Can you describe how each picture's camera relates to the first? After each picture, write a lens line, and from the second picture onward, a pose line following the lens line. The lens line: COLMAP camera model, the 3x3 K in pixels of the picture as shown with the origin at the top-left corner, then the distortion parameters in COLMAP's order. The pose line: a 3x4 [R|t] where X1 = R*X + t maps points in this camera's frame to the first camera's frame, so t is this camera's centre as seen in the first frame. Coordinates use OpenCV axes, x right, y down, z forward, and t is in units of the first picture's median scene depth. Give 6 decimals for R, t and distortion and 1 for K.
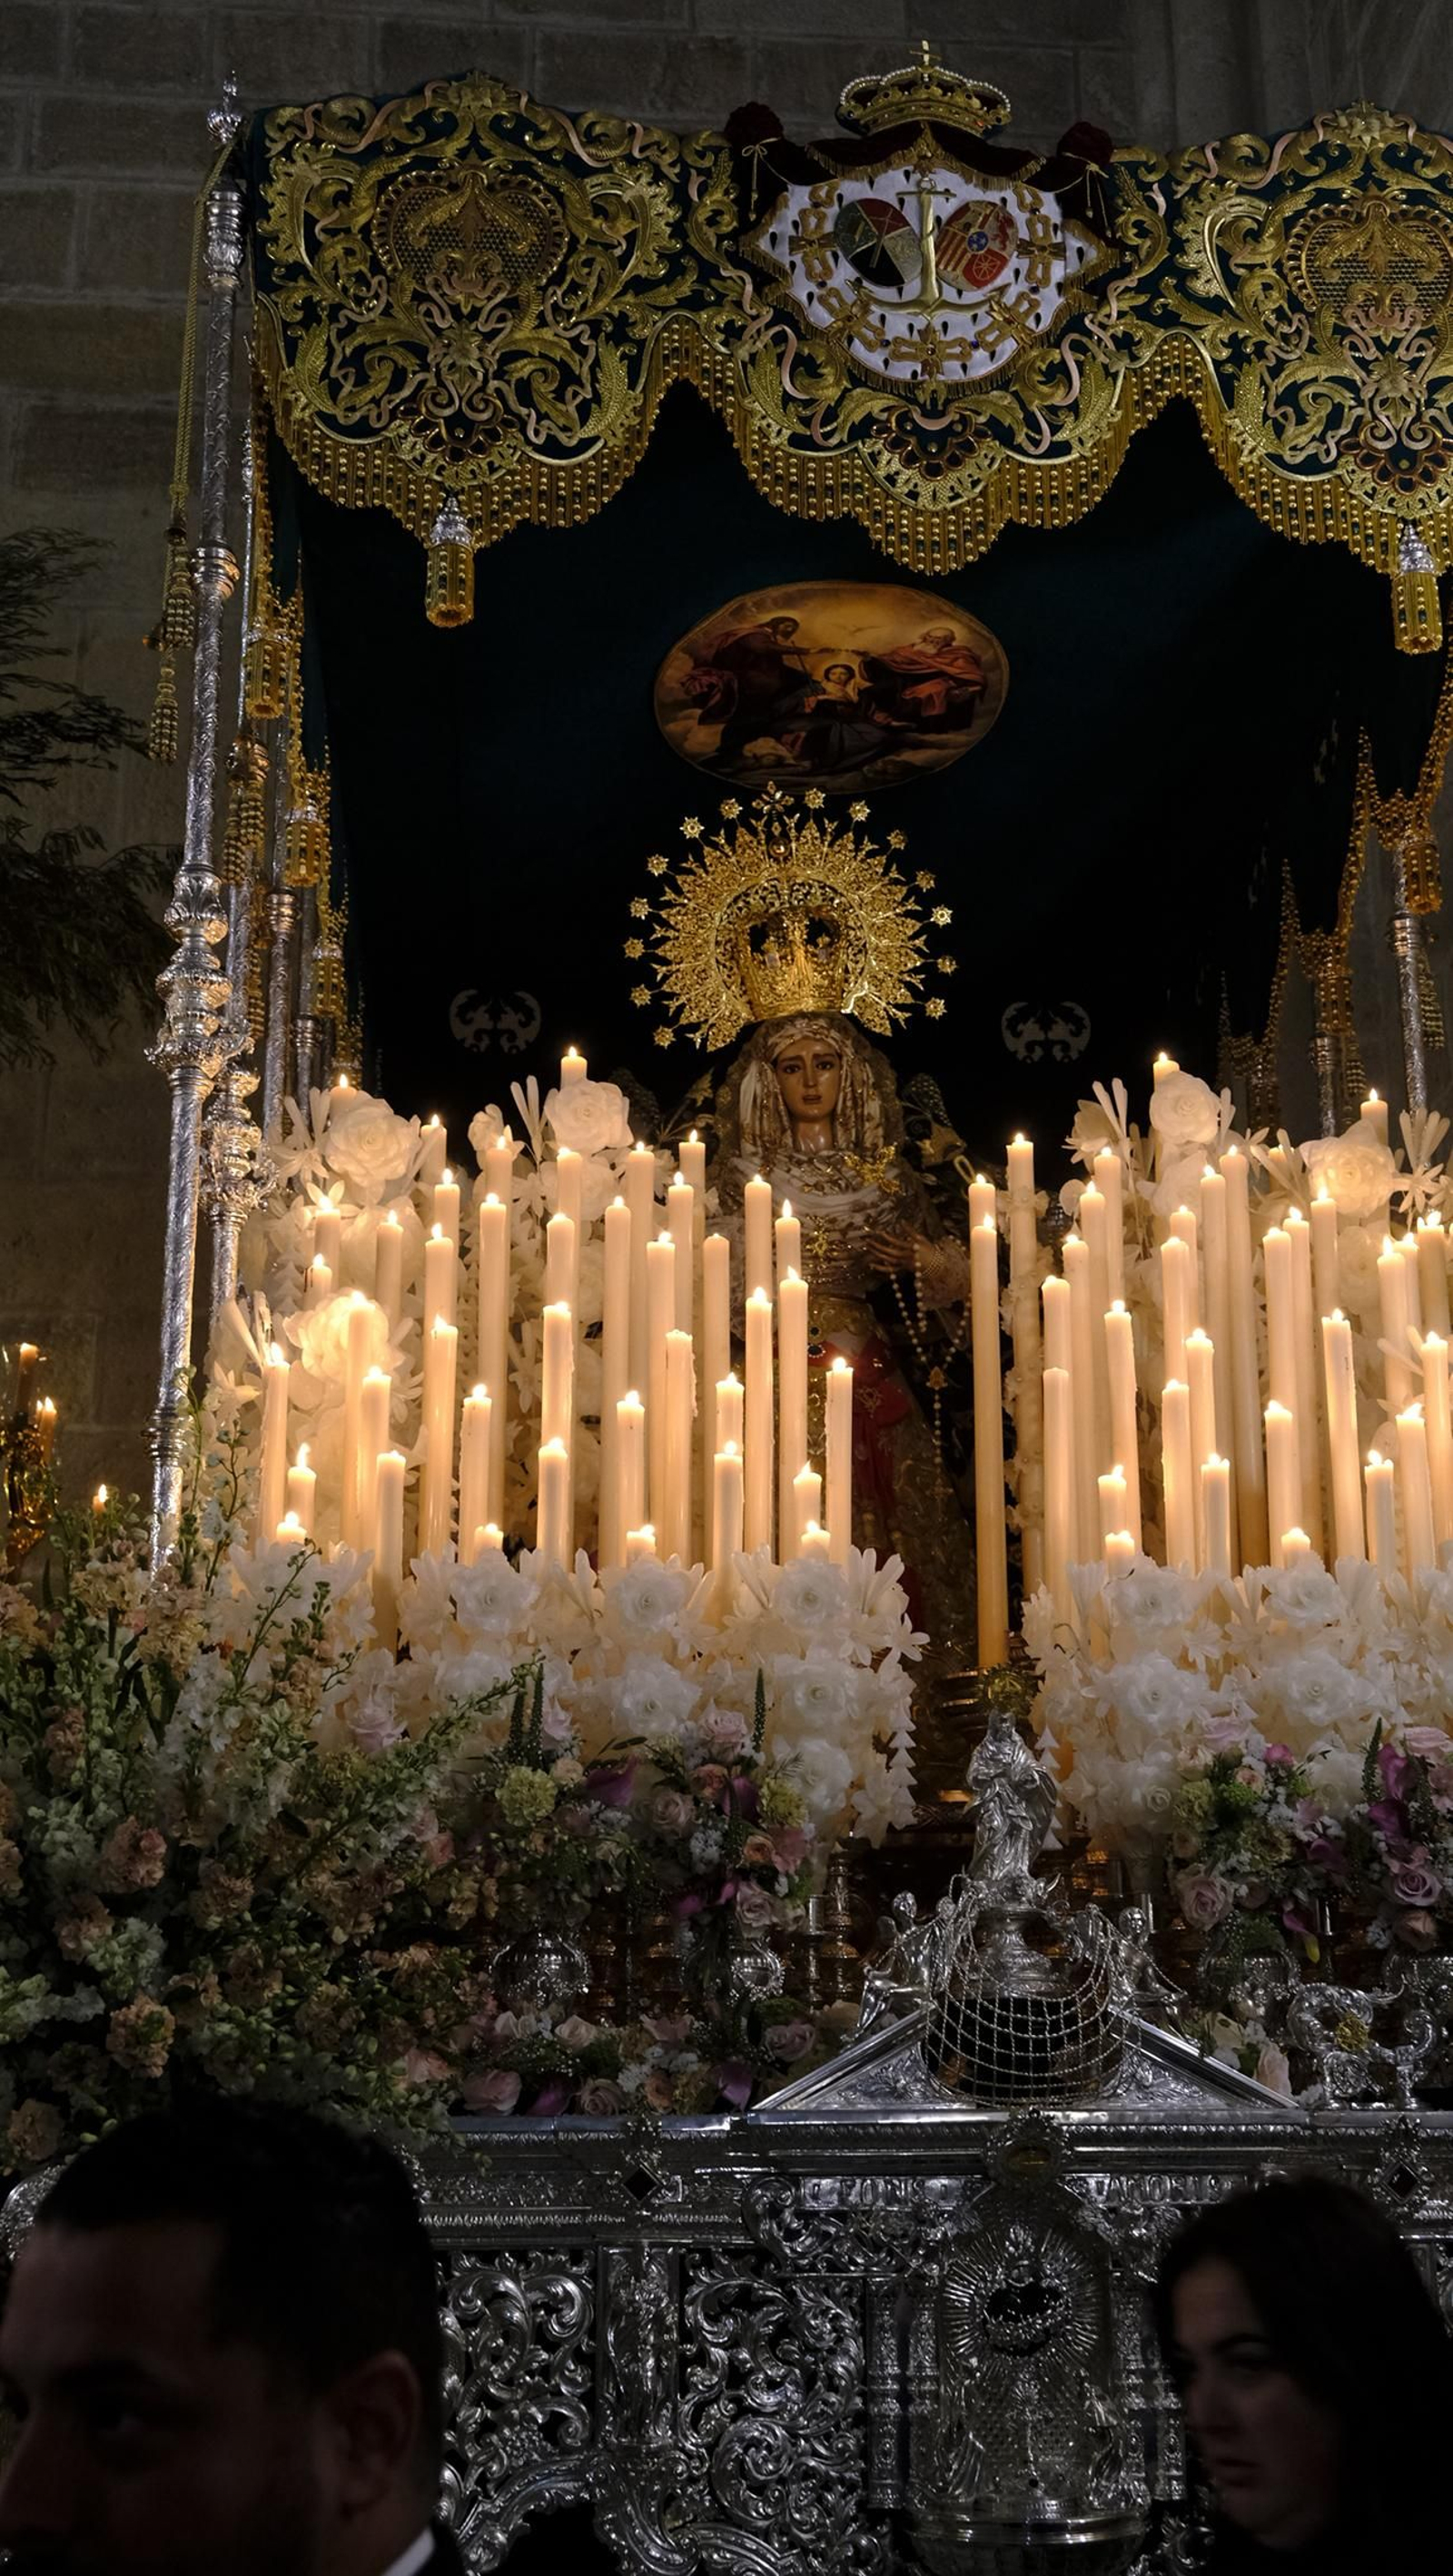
lens RADIAL K [[2949.6, 0, 726.9], [0, 2949.6, 1279.9], [0, 0, 1]] dist [-0.000221, 0.000000]
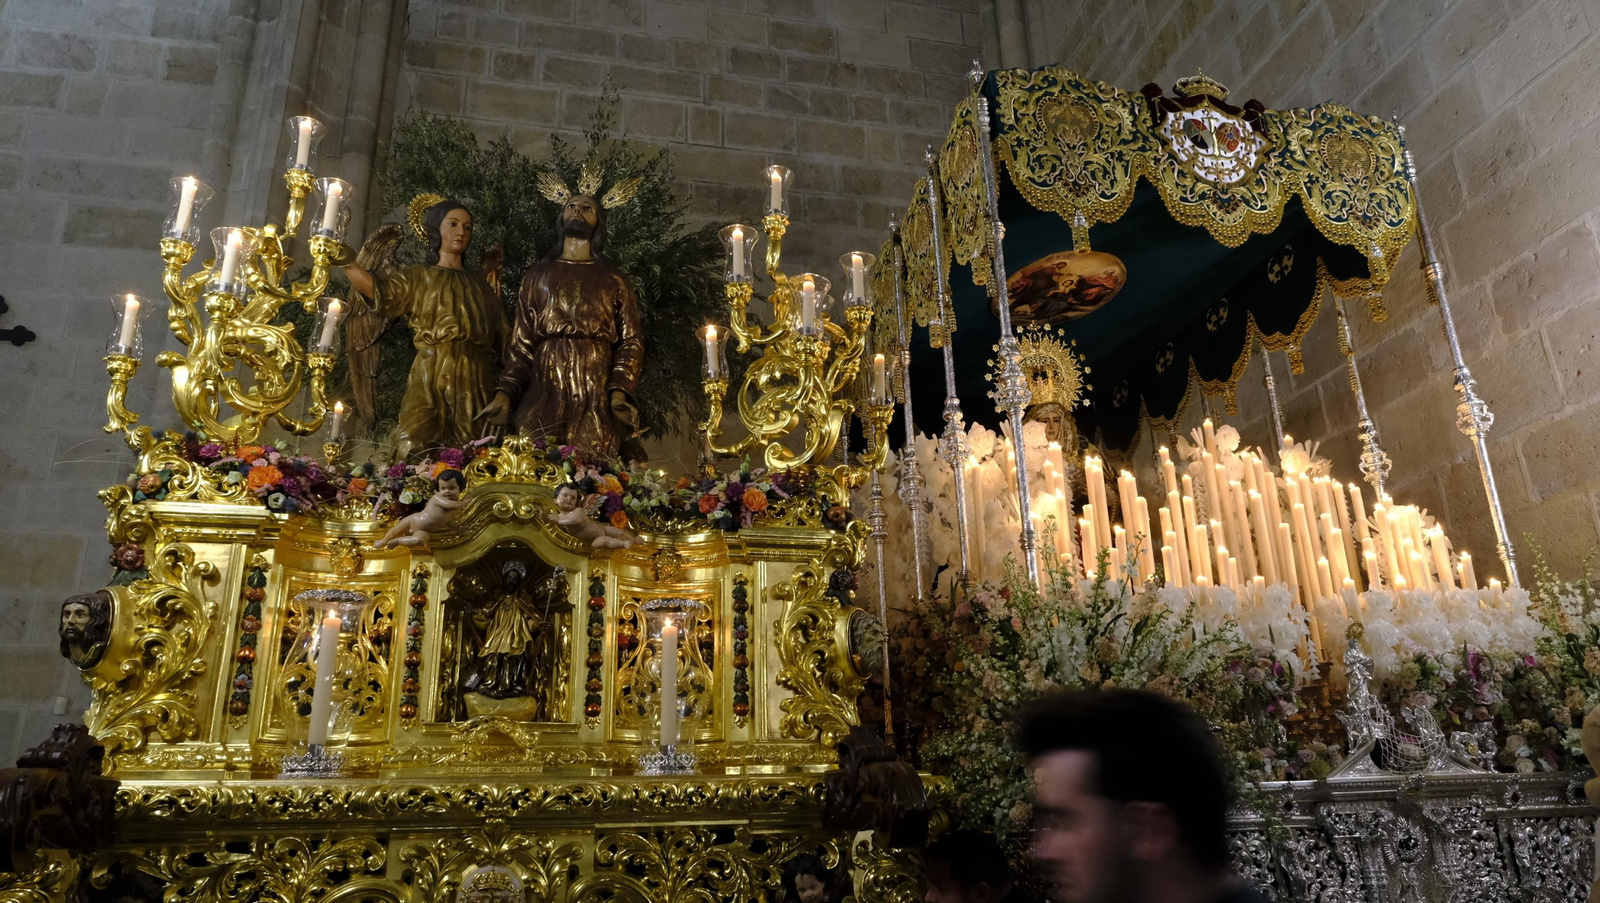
lens RADIAL K [[1079.7, 0, 798.3], [0, 1079.7, 454.8], [0, 0, 1]] dist [-0.026413, 0.007881]
pose [[0.987261, 0.027006, 0.156801, -0.493176], [-0.017966, 0.998109, -0.058790, 0.031891], [-0.158092, 0.055224, 0.985879, 0.040377]]
